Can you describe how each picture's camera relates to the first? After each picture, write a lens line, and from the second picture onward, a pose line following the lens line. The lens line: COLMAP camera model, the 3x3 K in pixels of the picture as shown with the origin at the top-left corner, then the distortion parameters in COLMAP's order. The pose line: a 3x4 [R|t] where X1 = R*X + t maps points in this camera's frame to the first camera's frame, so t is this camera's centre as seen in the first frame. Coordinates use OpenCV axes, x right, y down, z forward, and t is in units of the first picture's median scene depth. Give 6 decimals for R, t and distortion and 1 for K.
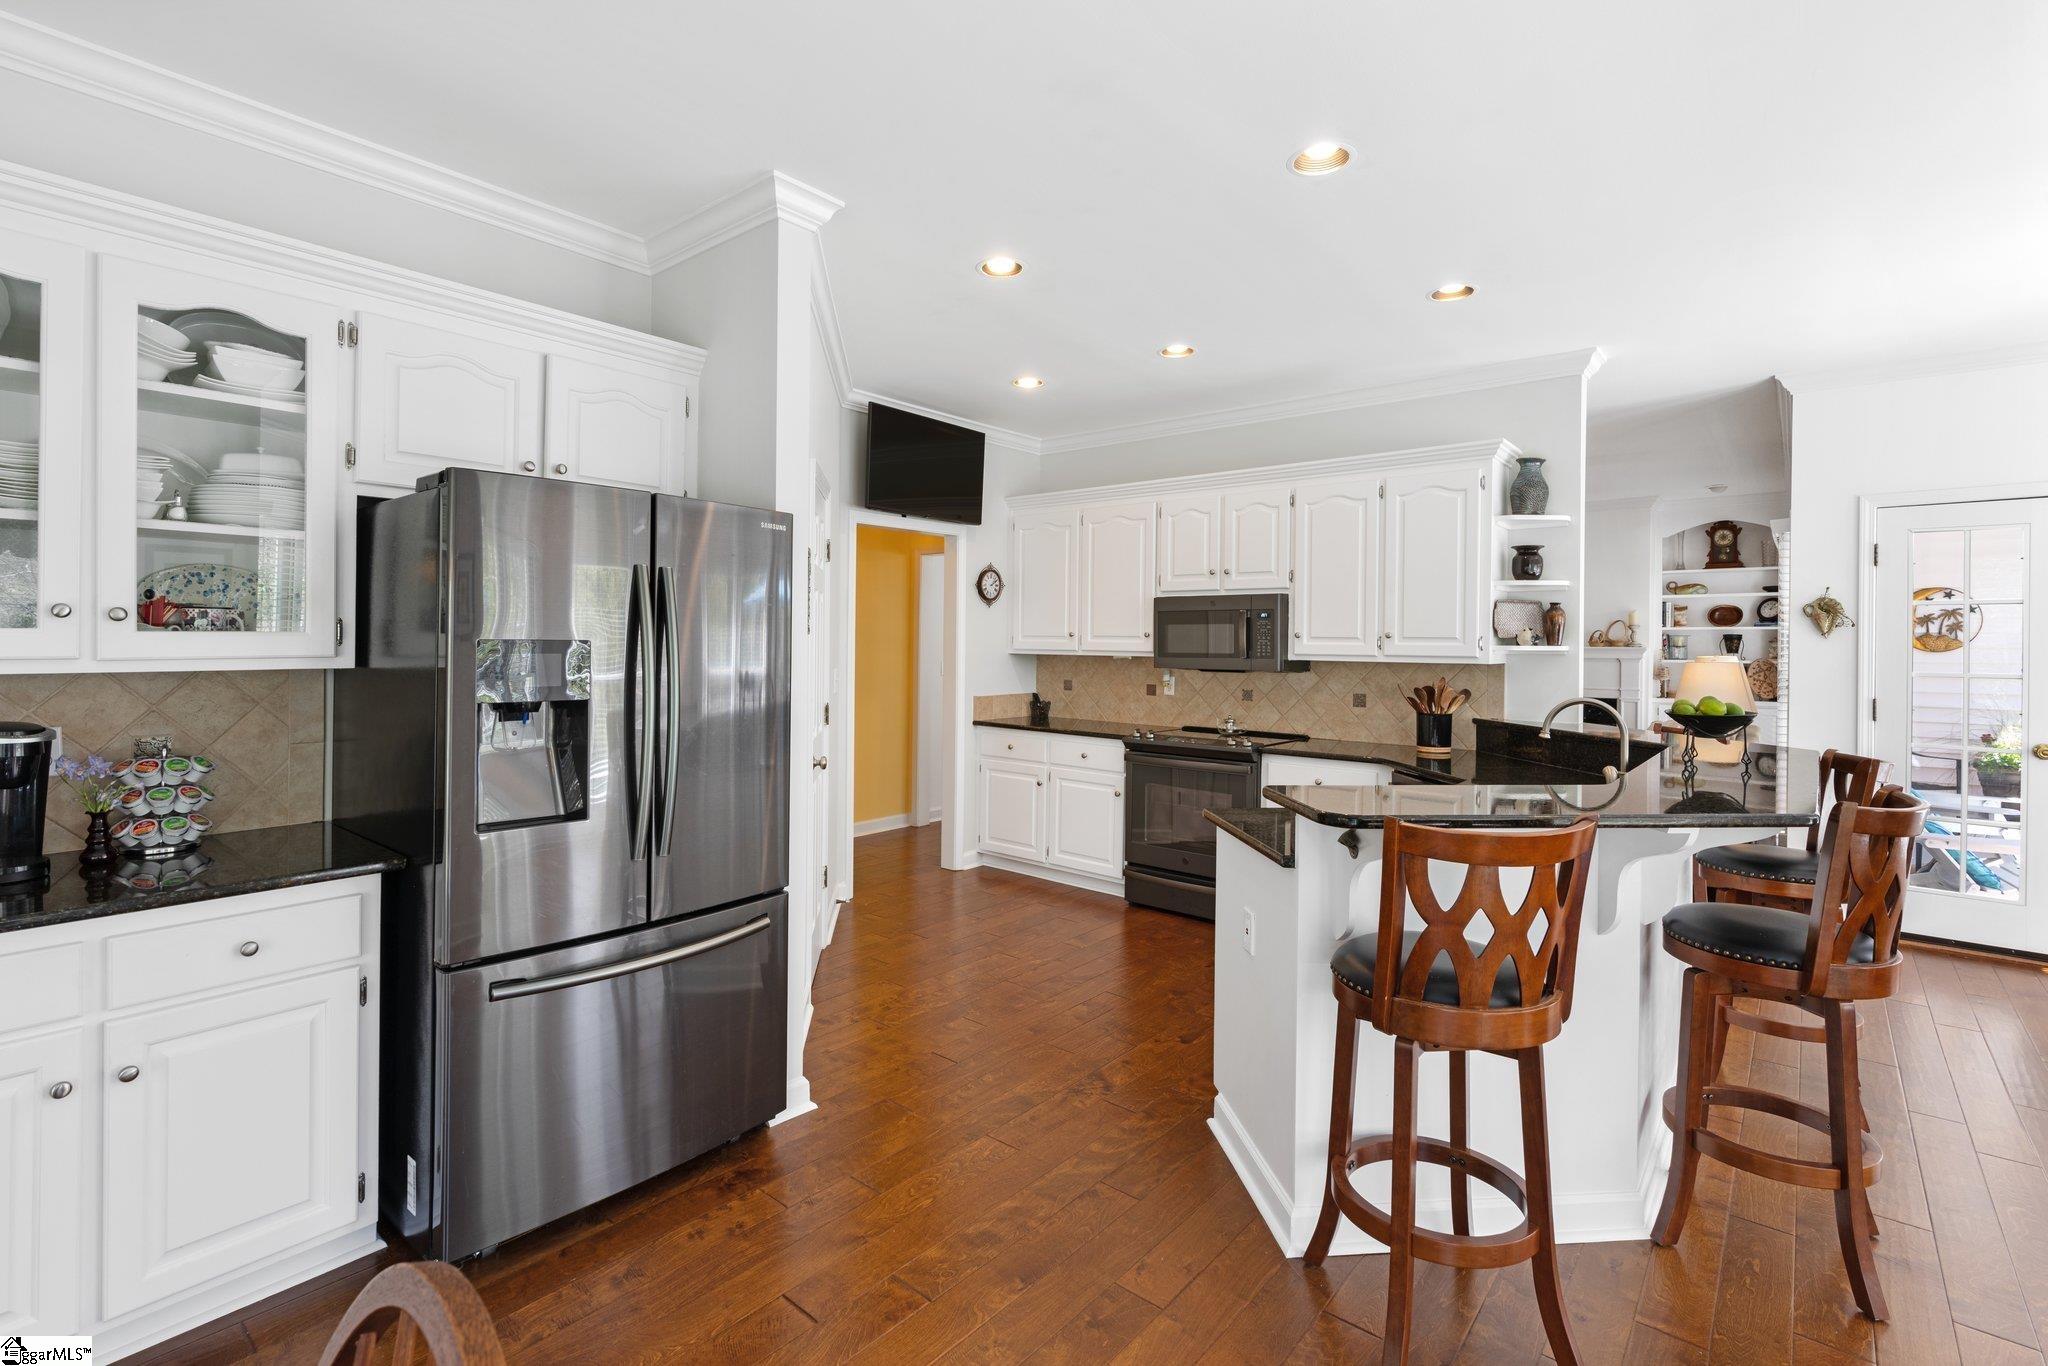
lens RADIAL K [[923.9, 0, 1021.4], [0, 923.9, 650.2], [0, 0, 1]] dist [-0.000270, -0.000114]
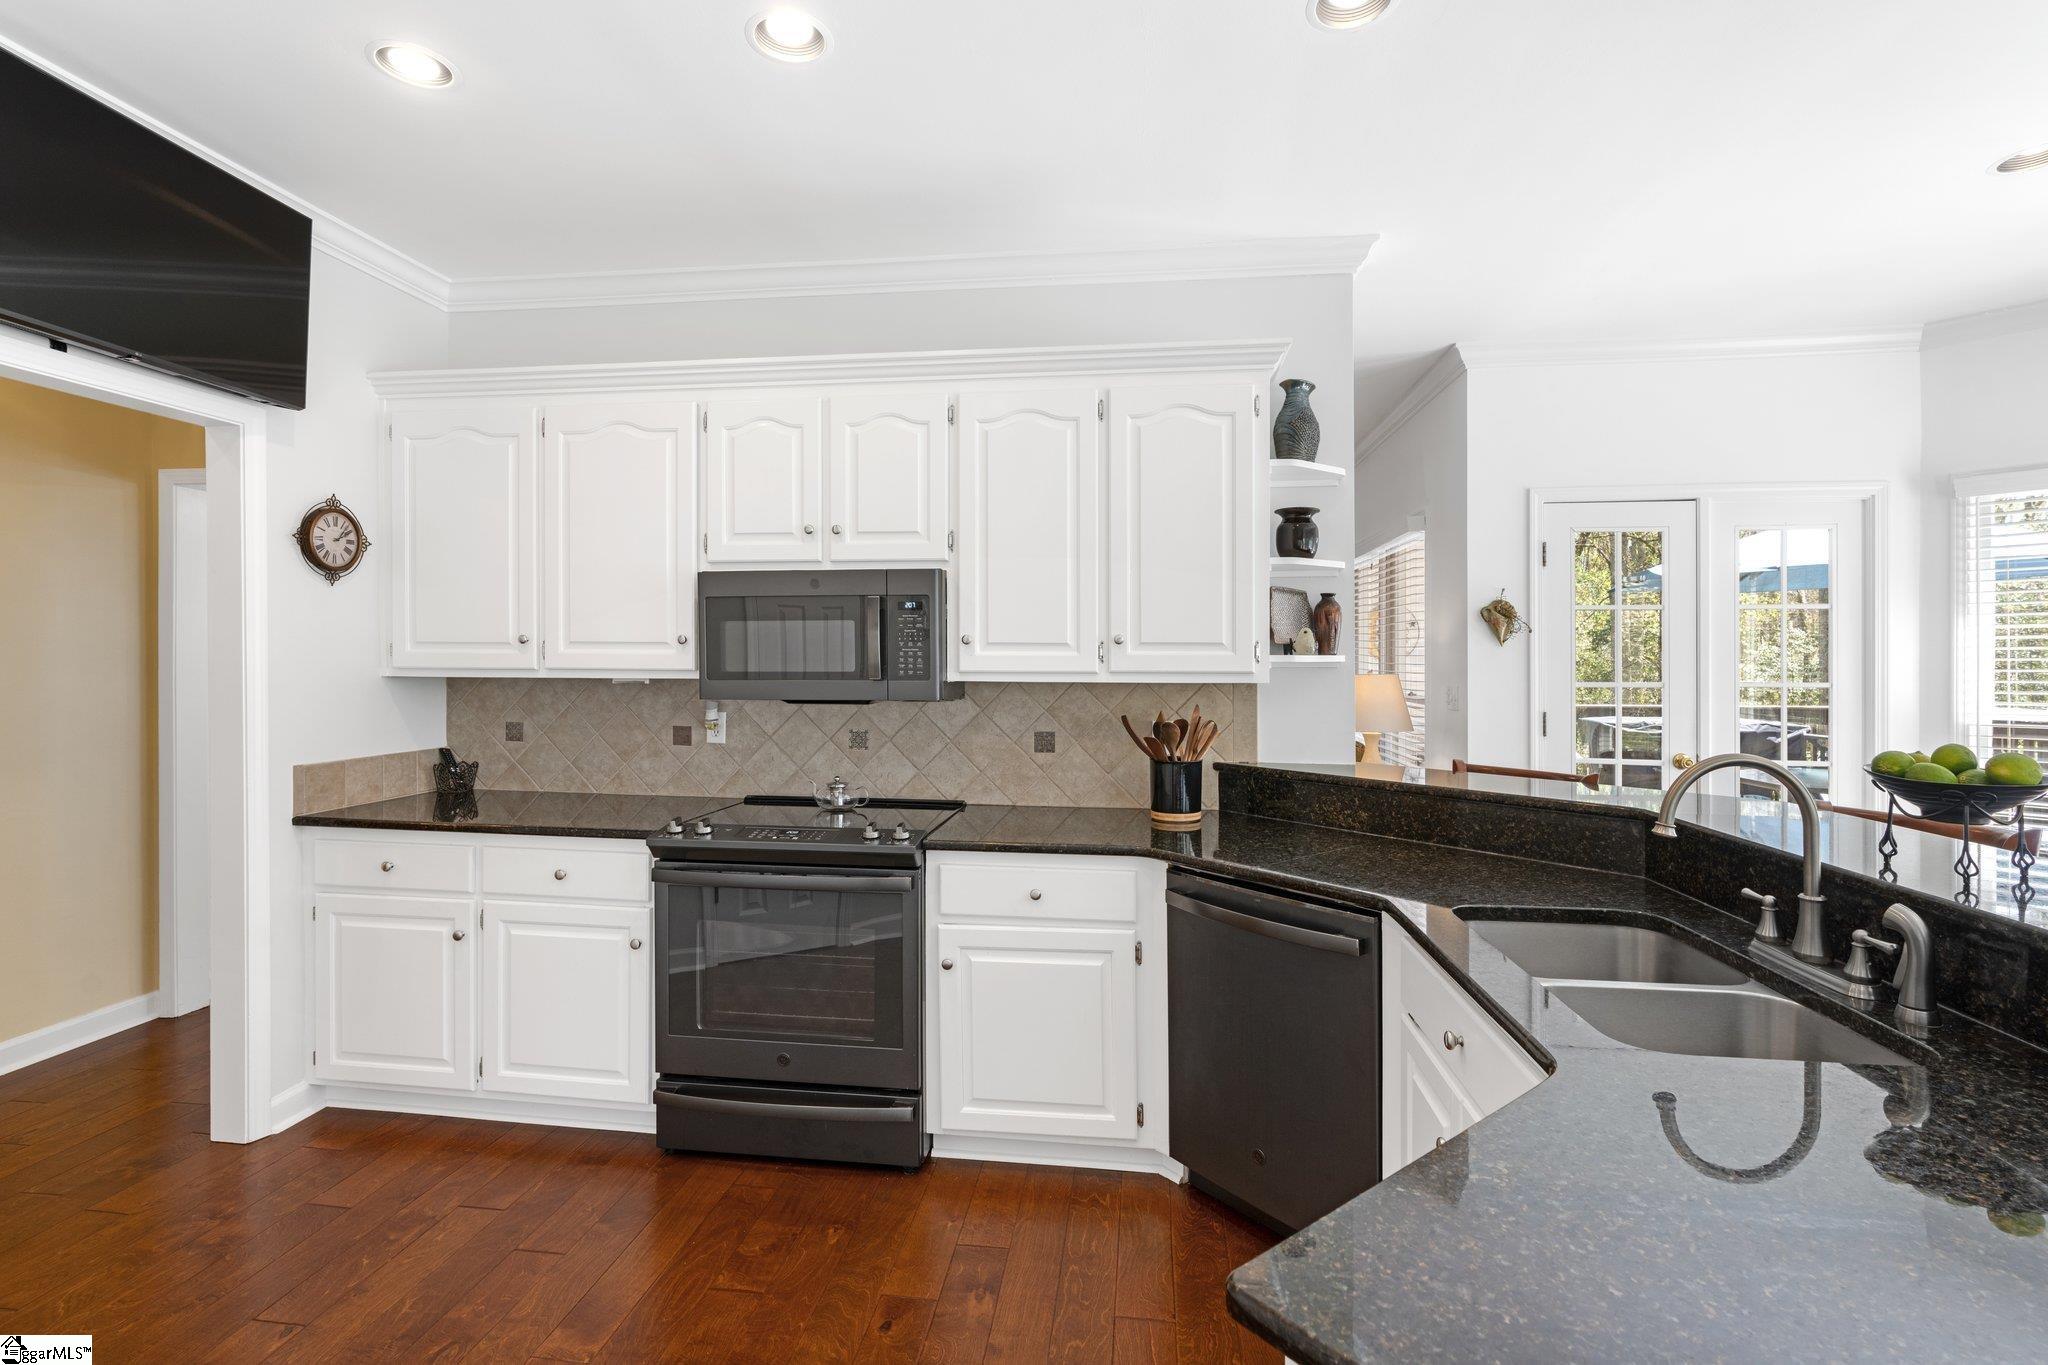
lens RADIAL K [[906.2, 0, 1027.4], [0, 906.2, 672.8], [0, 0, 1]] dist [-0.000897, 0.000004]
pose [[0.832063, -0.014490, 0.554493, 0.006638], [0.009467, 0.999884, 0.011922, -0.001389], [-0.554601, -0.004671, 0.832103, 0.454331]]
